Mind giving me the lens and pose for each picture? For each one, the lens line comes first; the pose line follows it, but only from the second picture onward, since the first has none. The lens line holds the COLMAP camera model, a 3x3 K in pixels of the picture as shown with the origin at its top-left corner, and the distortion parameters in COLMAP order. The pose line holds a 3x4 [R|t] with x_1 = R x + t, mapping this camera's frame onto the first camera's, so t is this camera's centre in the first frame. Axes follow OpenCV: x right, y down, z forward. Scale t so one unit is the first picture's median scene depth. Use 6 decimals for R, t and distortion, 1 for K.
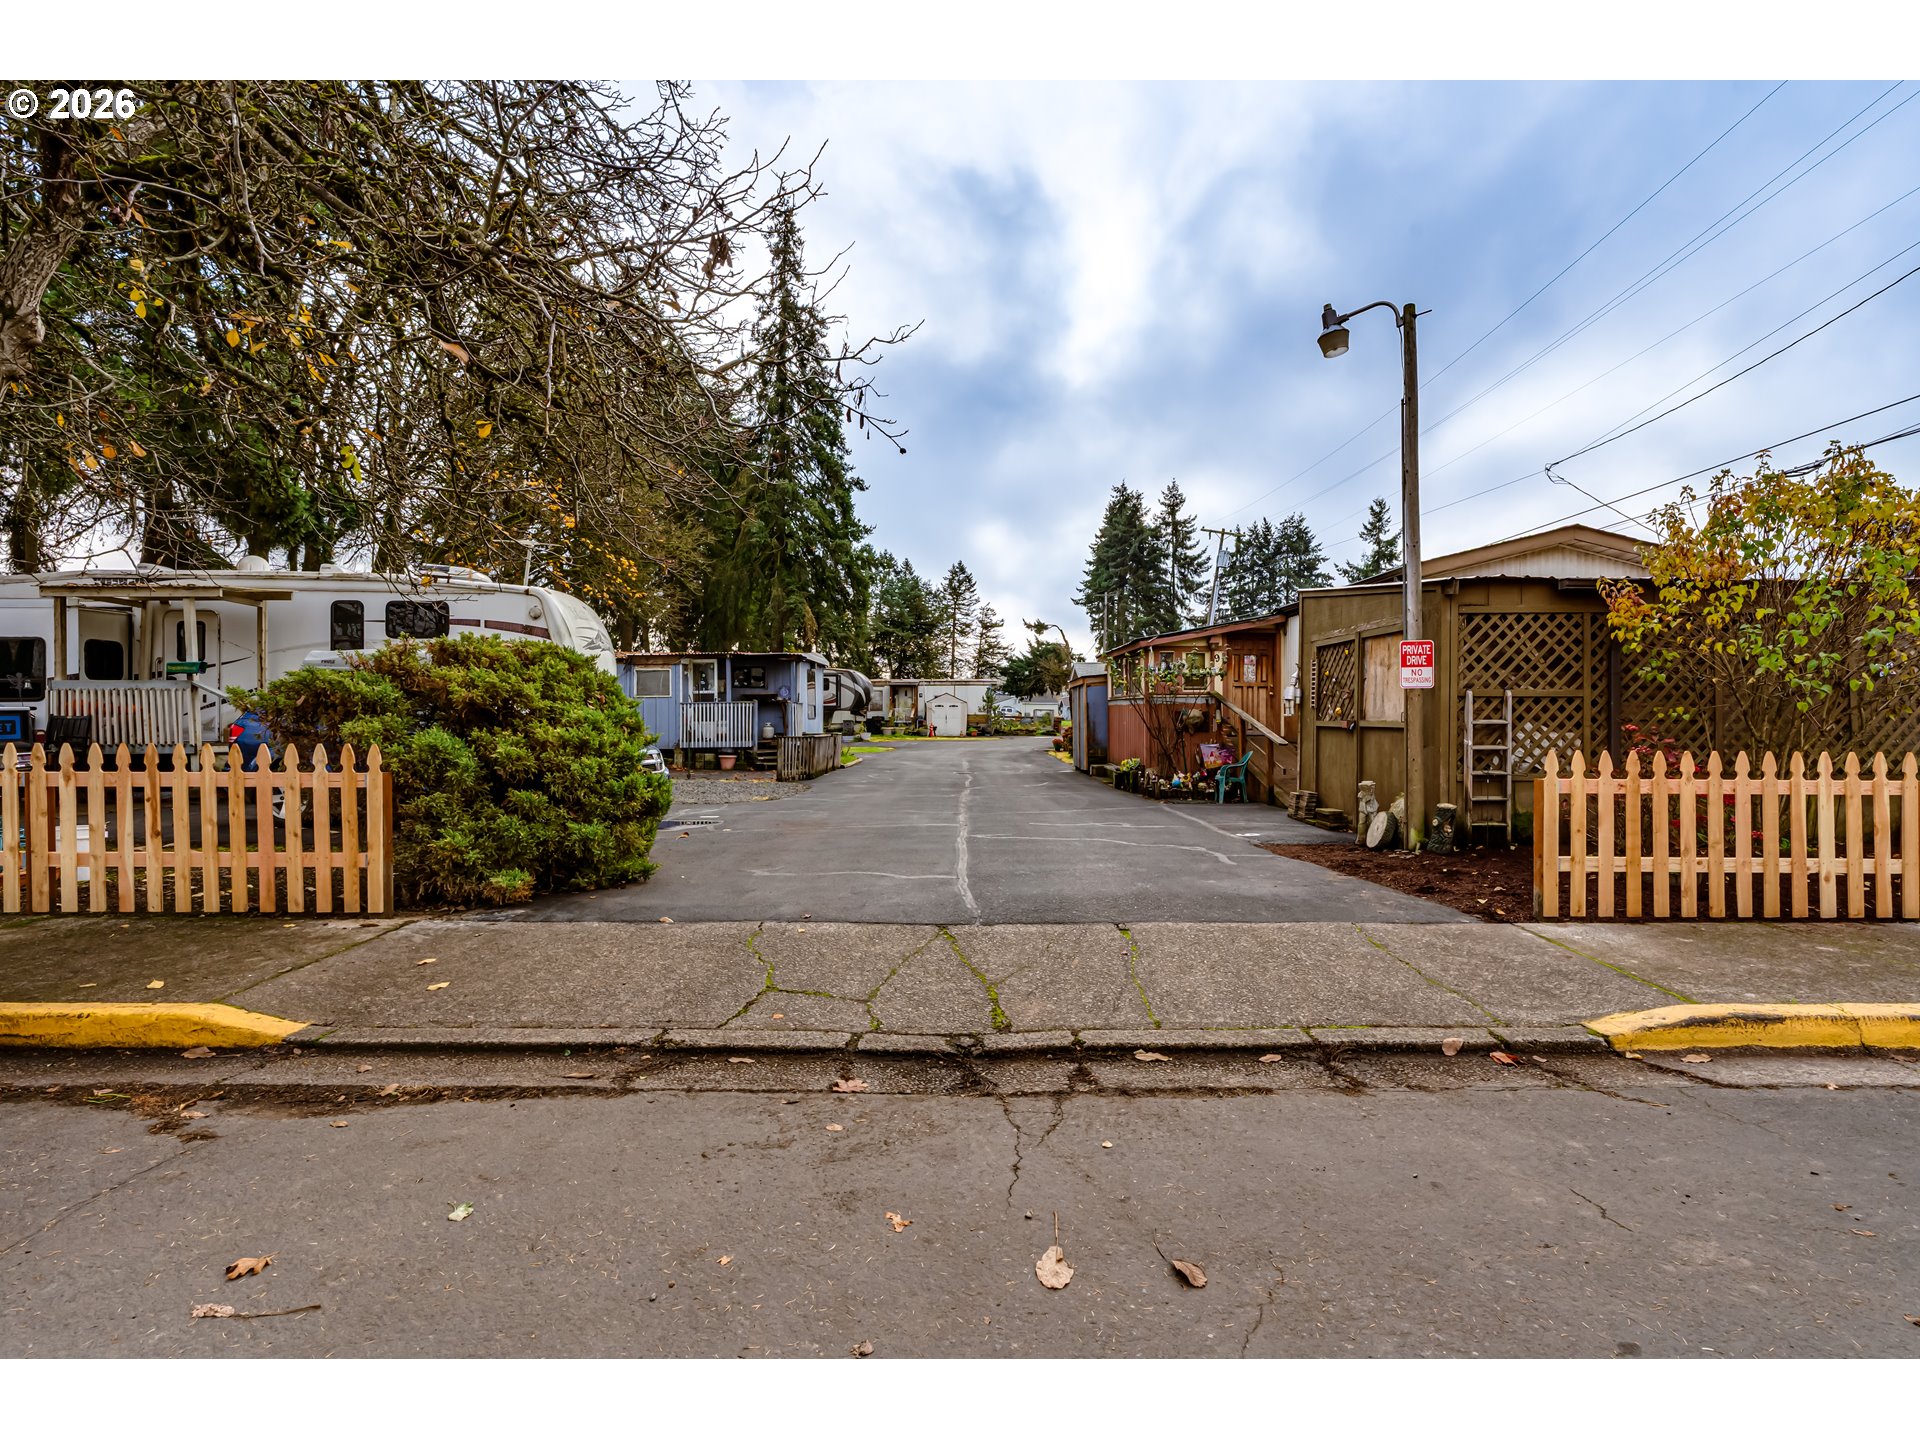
lens RADIAL K [[832.3, 0, 960.0], [0, 832.3, 720.0], [0, 0, 1]] dist [-0.004099, 0.000467]
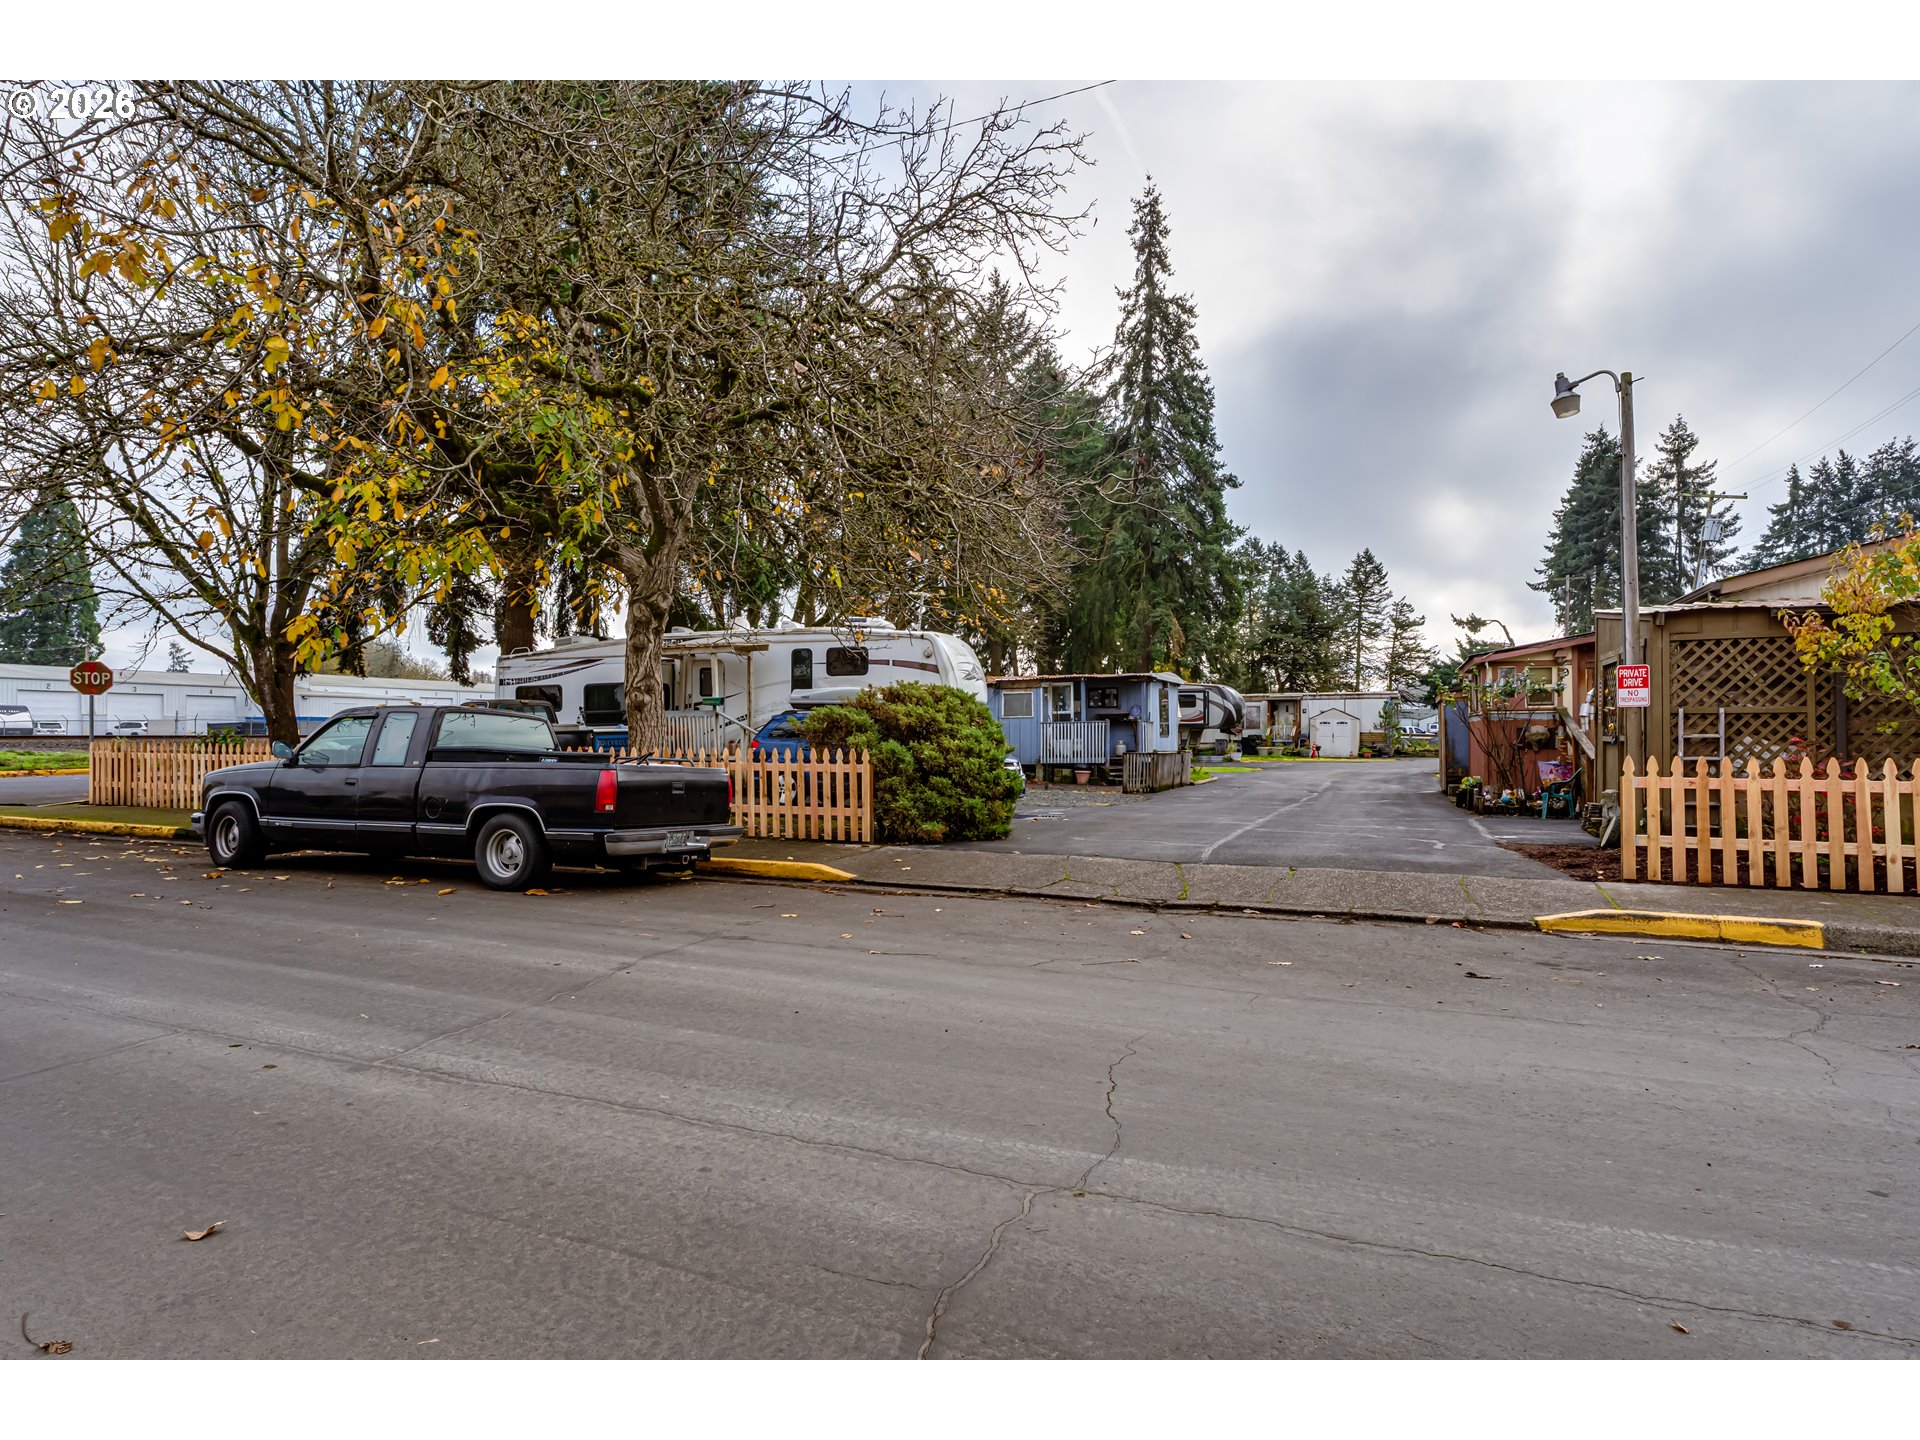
lens RADIAL K [[1345.2, 0, 960.0], [0, 1345.2, 720.0], [0, 0, 1]] dist [-0.035551, -0.003384]
pose [[0.917247, -0.007918, -0.398239, 0.274273], [0.000730, 0.999834, -0.018199, 0.008279], [0.398317, 0.016403, 0.917101, -0.675028]]
